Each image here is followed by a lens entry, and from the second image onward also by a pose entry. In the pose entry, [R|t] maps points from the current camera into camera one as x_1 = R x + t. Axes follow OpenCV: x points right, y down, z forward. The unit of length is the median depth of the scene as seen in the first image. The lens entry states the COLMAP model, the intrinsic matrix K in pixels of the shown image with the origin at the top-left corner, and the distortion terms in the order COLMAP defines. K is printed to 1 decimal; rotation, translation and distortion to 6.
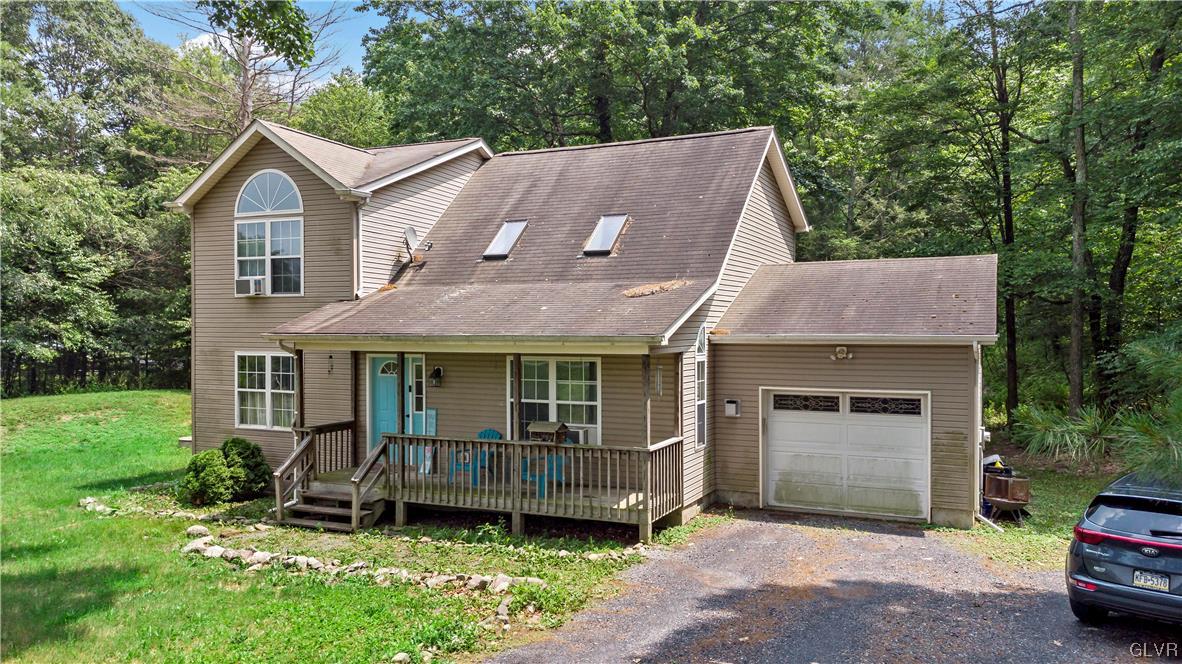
lens RADIAL K [[873.9, 0, 589.6], [0, 873.9, 340.1], [0, 0, 1]] dist [0.036006, 0.001153]
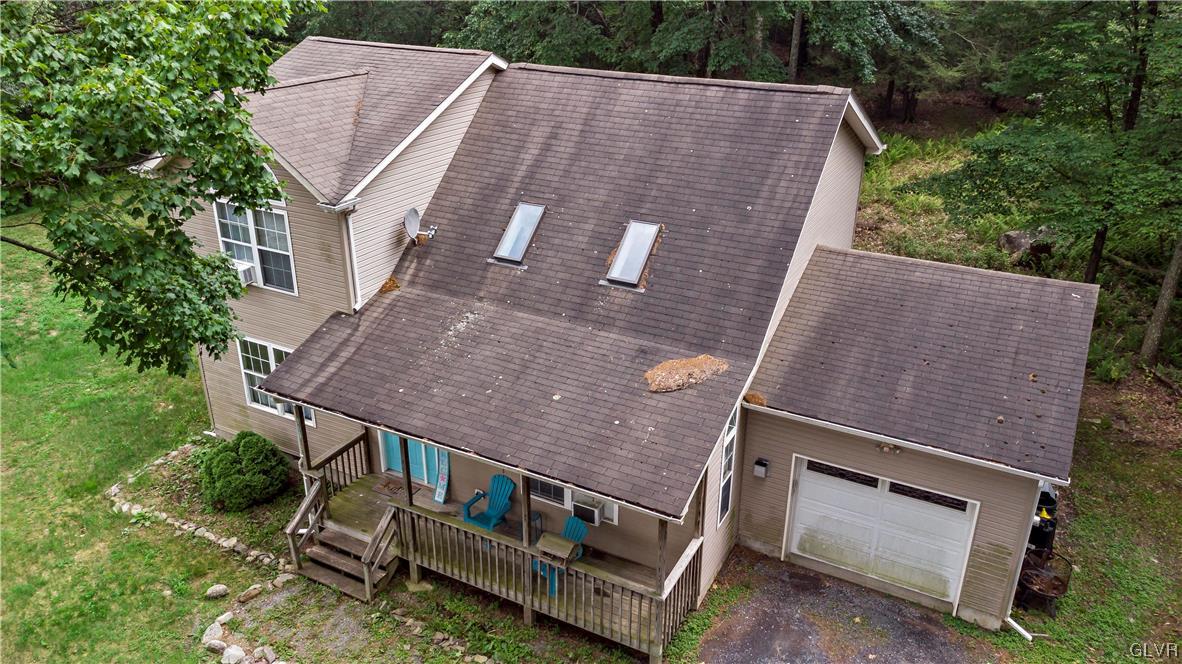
lens RADIAL K [[855.5, 0, 596.1], [0, 855.5, 335.2], [0, 0, 1]] dist [0.030741, 0.000109]
pose [[0.998490, 0.030676, -0.045568, 0.024717], [-0.009782, 0.915575, 0.402028, -0.417619], [0.054053, -0.400975, 0.914493, 0.215752]]
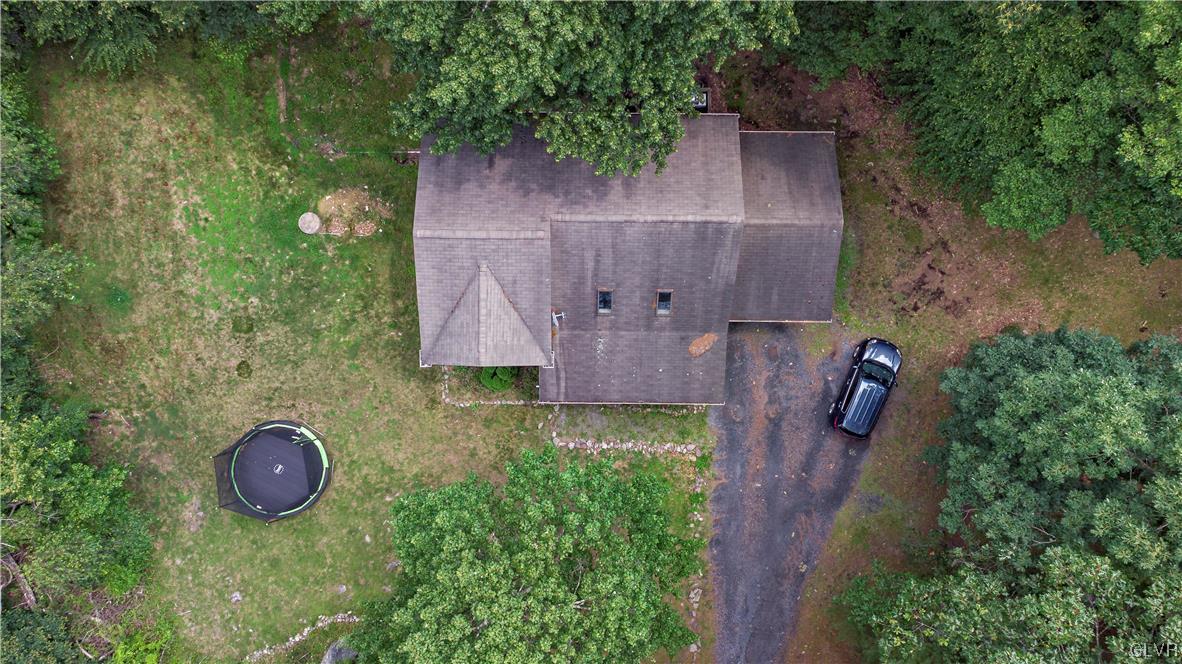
lens RADIAL K [[873.9, 0, 589.6], [0, 873.9, 340.1], [0, 0, 1]] dist [0.036006, 0.001153]
pose [[0.910172, -0.414191, -0.005660, -0.171447], [0.007415, 0.002630, 0.999969, -2.281509], [-0.414163, -0.910186, 0.005465, 1.078613]]
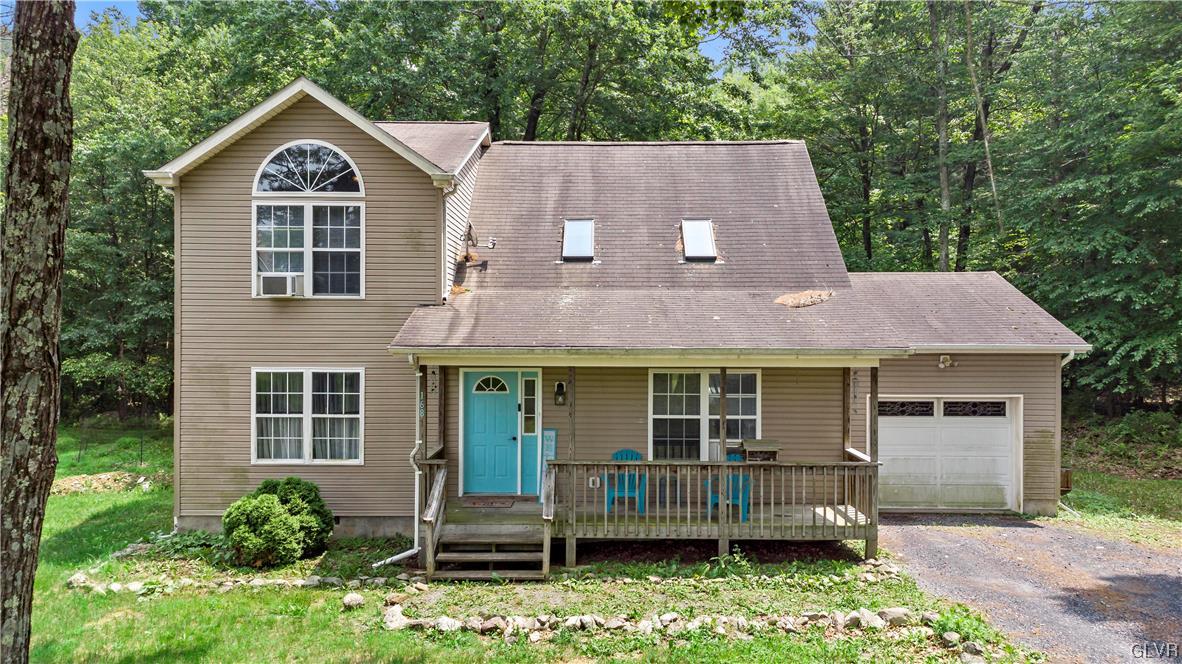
lens RADIAL K [[873.9, 0, 589.6], [0, 873.9, 340.1], [0, 0, 1]] dist [0.036006, 0.001153]
pose [[0.912999, -0.003931, 0.407943, -0.524882], [0.002932, 0.999991, 0.003074, -0.015081], [-0.407952, -0.001610, 0.913002, 0.186487]]
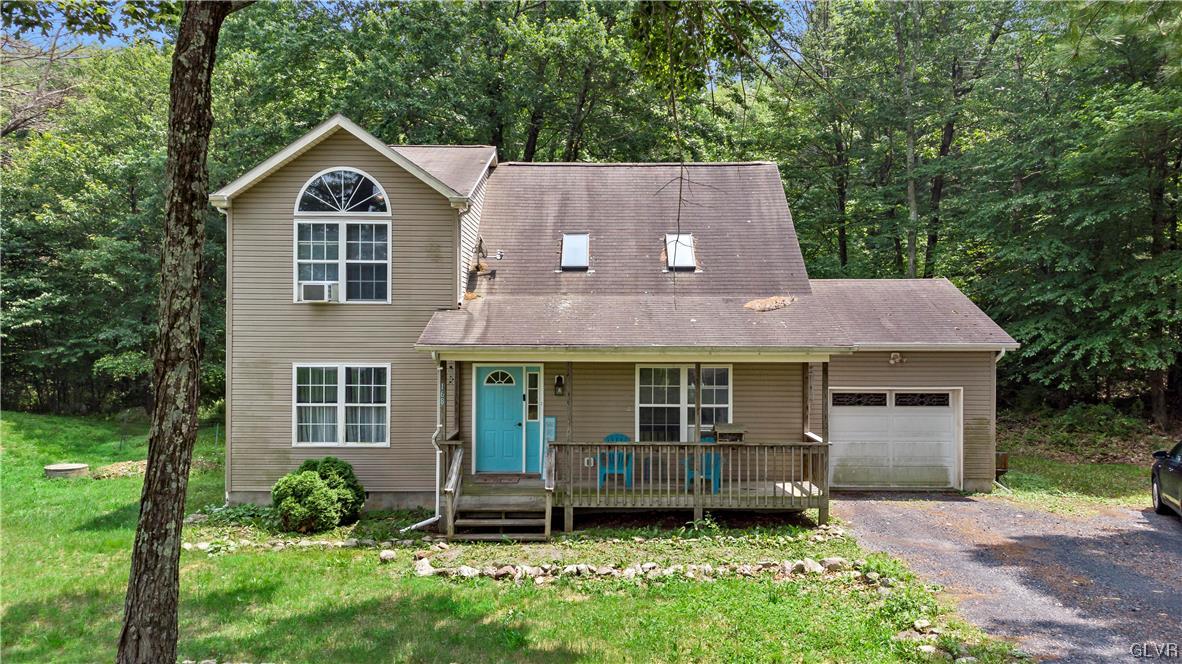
lens RADIAL K [[877.1, 0, 591.0], [0, 877.1, 332.0], [0, 0, 1]] dist [0.047631, -0.000200]
pose [[0.911178, -0.000116, 0.412012, -0.584430], [0.003023, 0.999975, -0.006404, -0.014377], [-0.412001, 0.007080, 0.911156, 0.046392]]
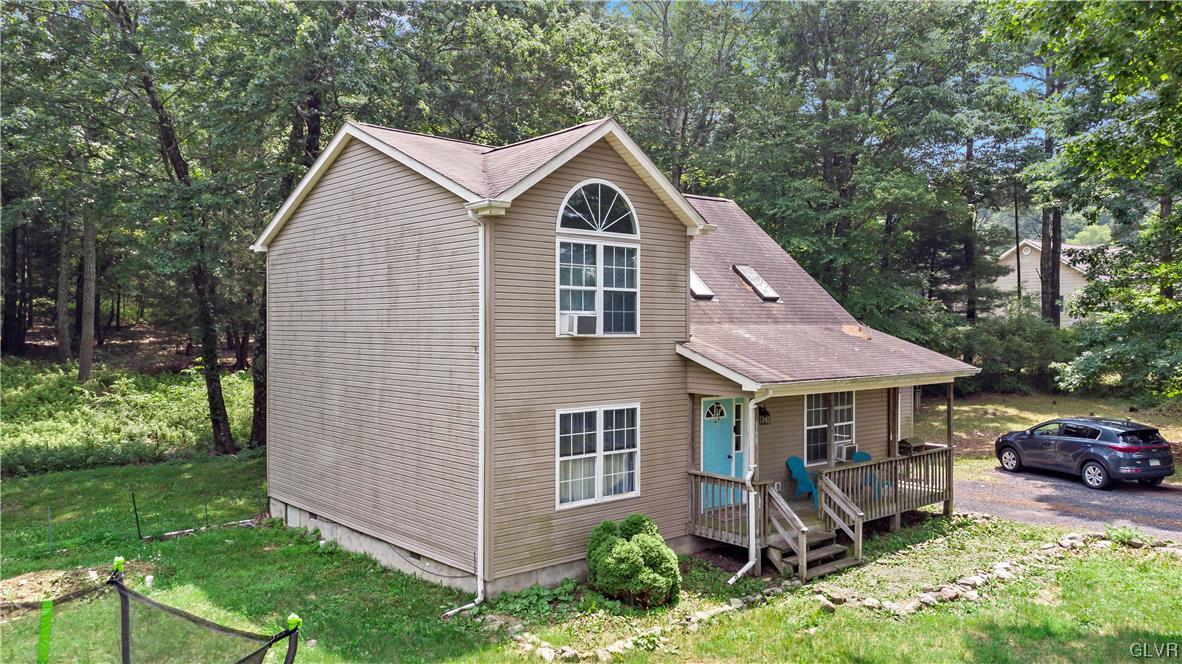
lens RADIAL K [[877.1, 0, 591.0], [0, 877.1, 332.0], [0, 0, 1]] dist [0.047631, -0.000200]
pose [[0.412930, -0.008340, 0.910725, -1.263115], [0.010060, 0.999939, 0.004596, -0.066645], [-0.910707, 0.007264, 0.412988, 0.773688]]
